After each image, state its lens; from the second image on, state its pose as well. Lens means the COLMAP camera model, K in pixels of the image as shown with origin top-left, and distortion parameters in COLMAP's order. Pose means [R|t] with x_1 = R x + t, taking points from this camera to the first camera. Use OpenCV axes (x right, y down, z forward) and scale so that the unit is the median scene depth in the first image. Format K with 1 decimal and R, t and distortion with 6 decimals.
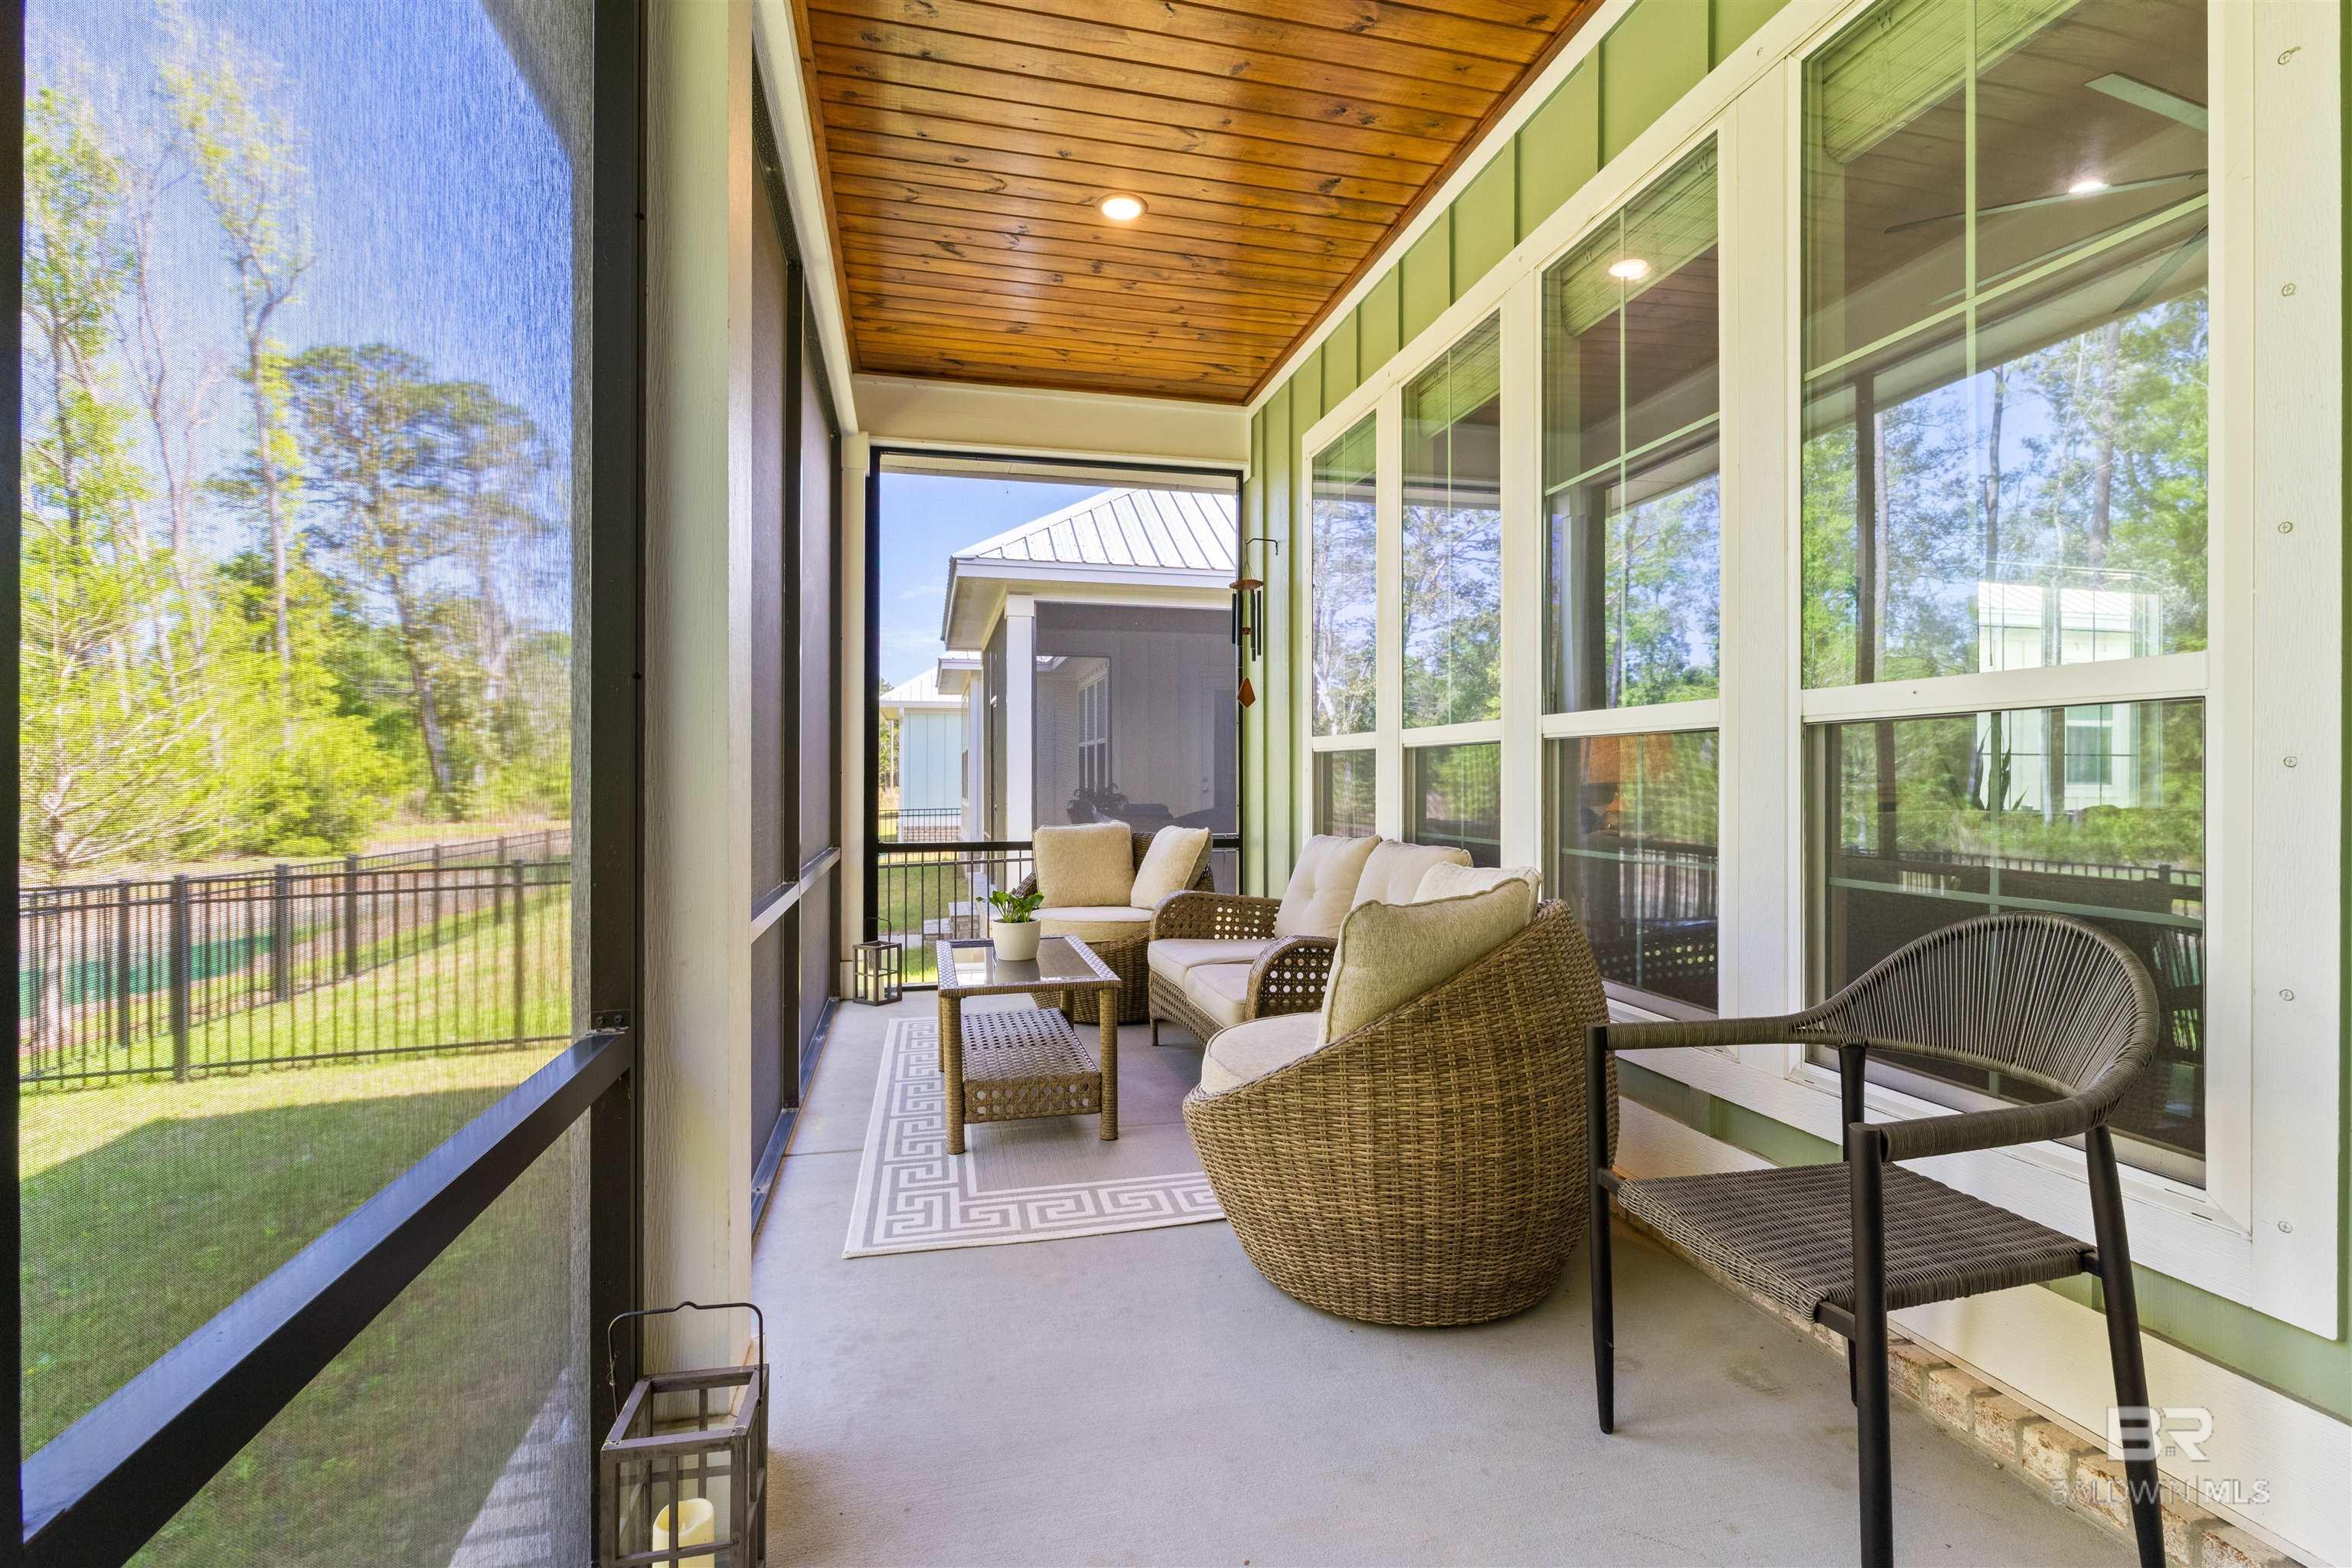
lens RADIAL K [[1065.9, 0, 1188.8], [0, 1065.9, 772.5], [0, 0, 1]] dist [-0.000676, -0.000347]
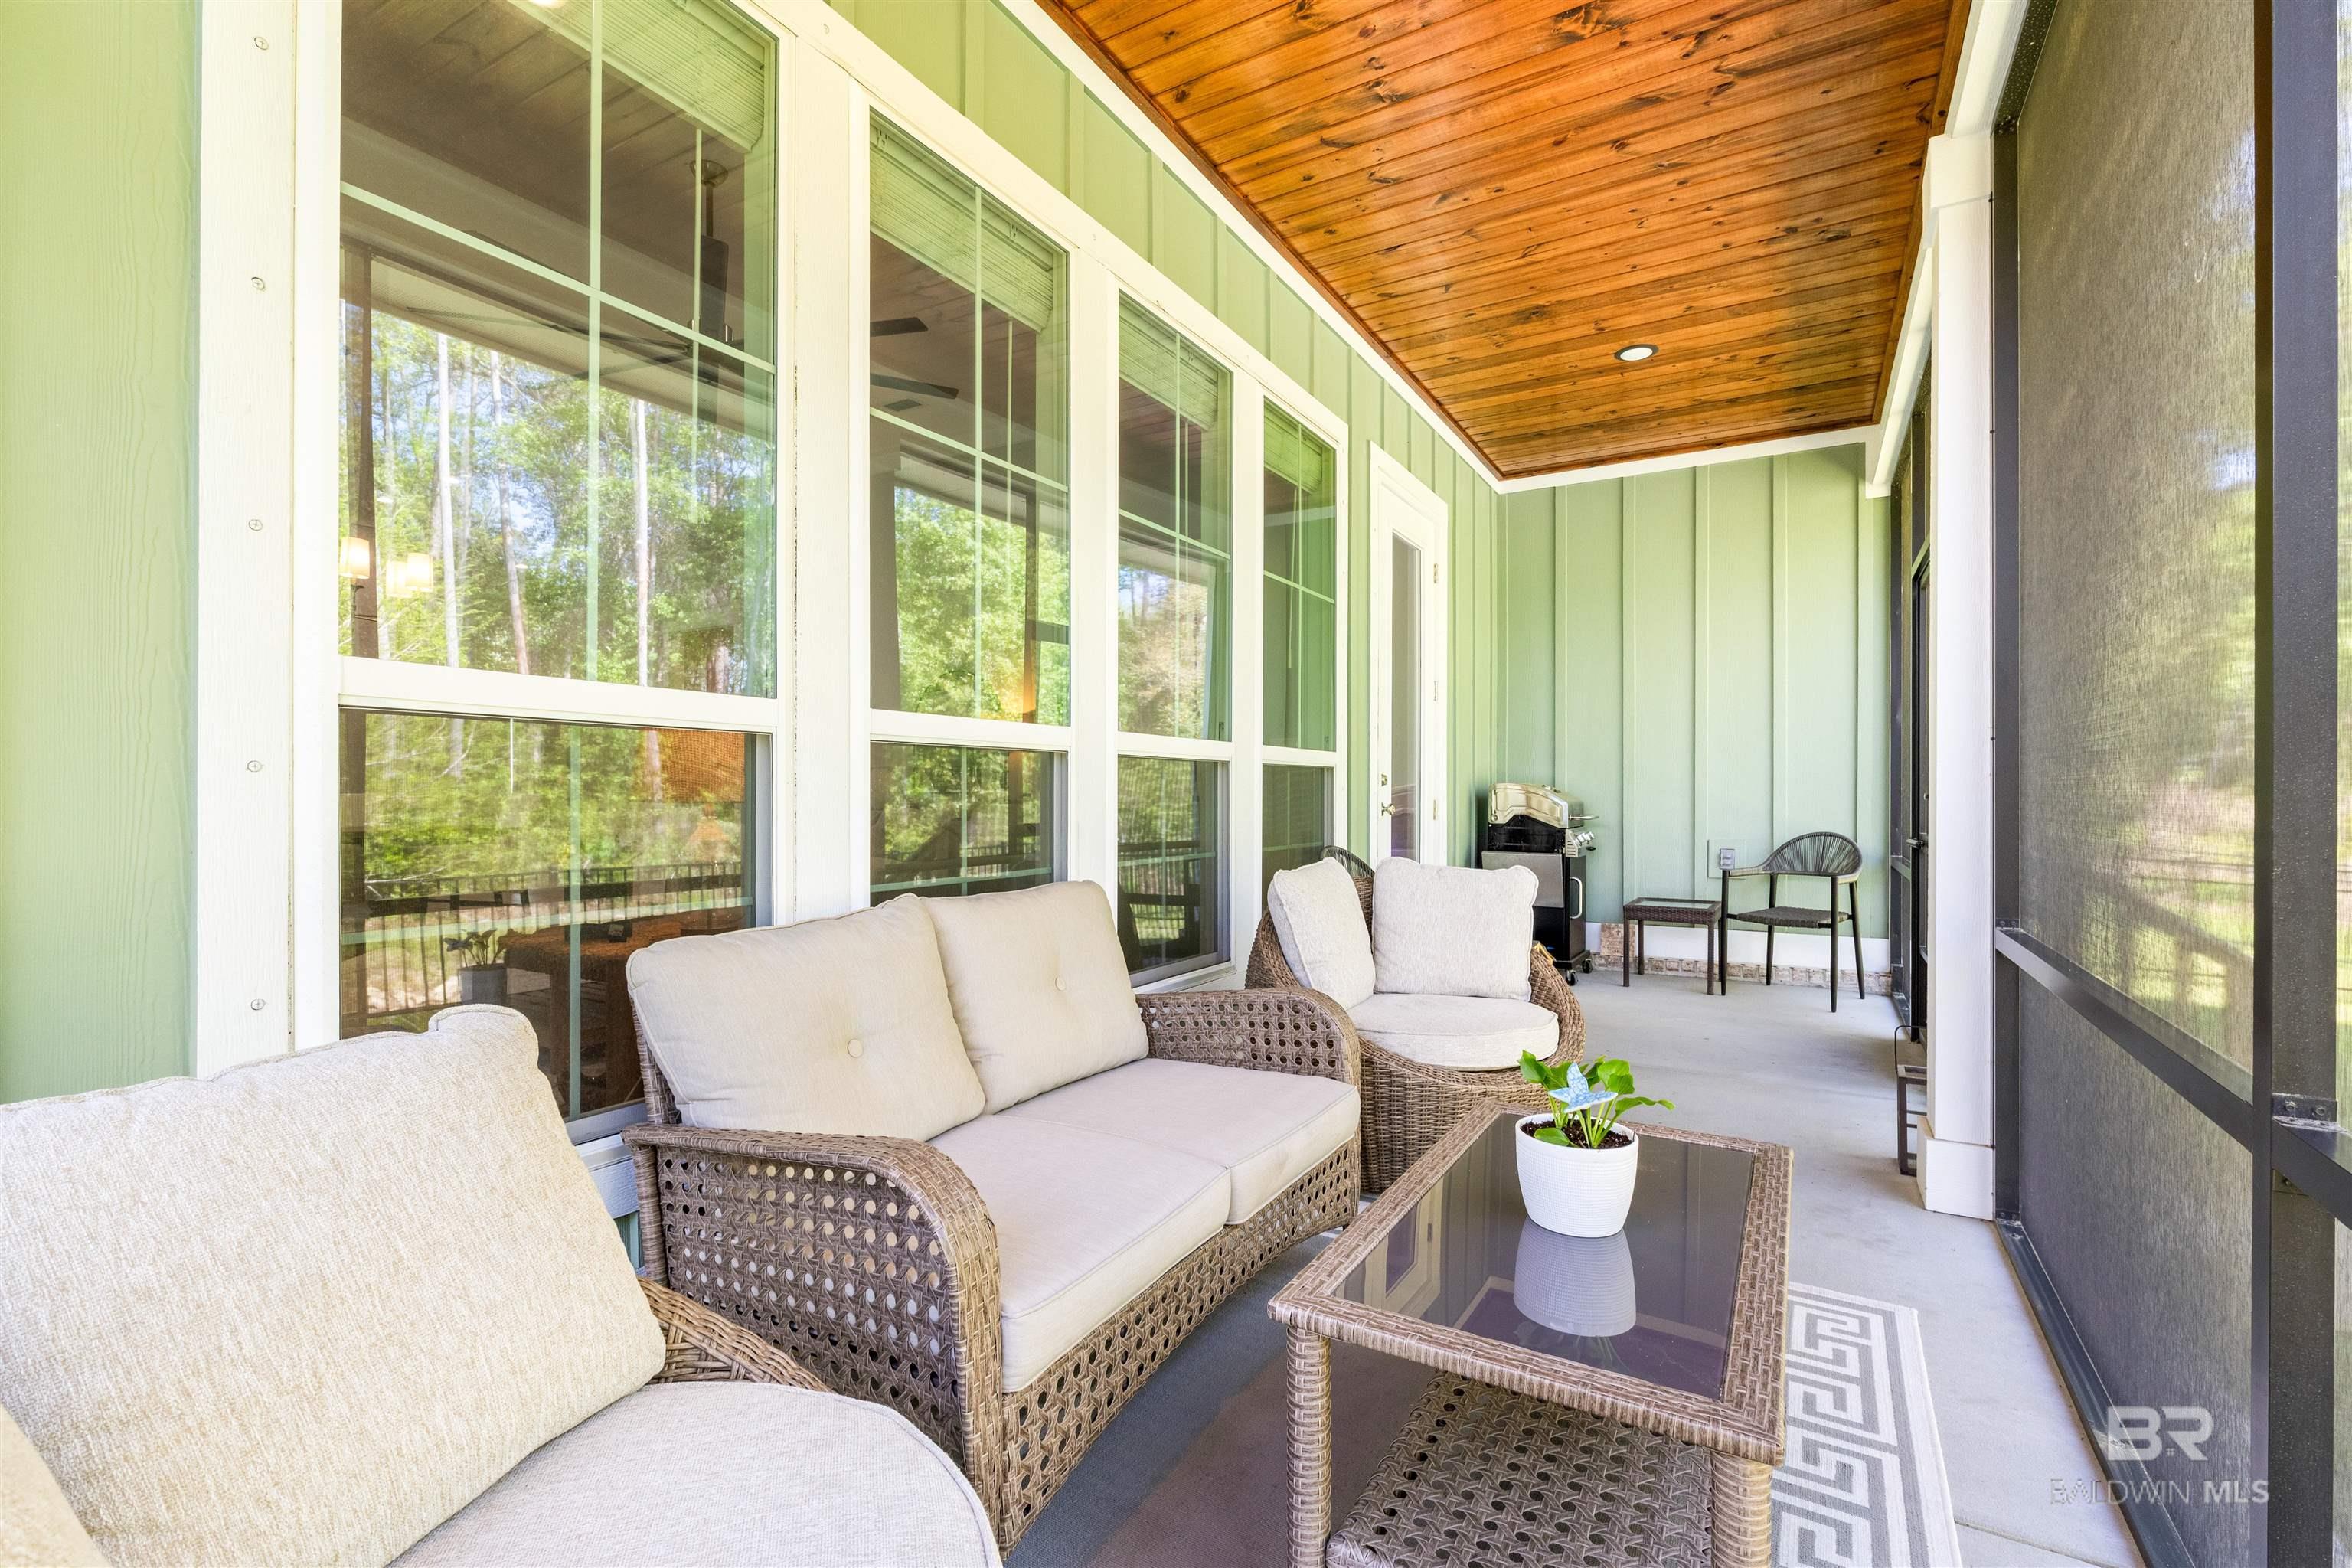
lens RADIAL K [[1055.7, 0, 1181.5], [0, 1055.7, 793.7], [0, 0, 1]] dist [-0.000011, 0.000012]
pose [[-0.712059, 0.002030, 0.702116, -0.195326], [-0.007180, 0.999922, -0.010173, 0.007263], [-0.702083, -0.012285, -0.711990, 0.798893]]
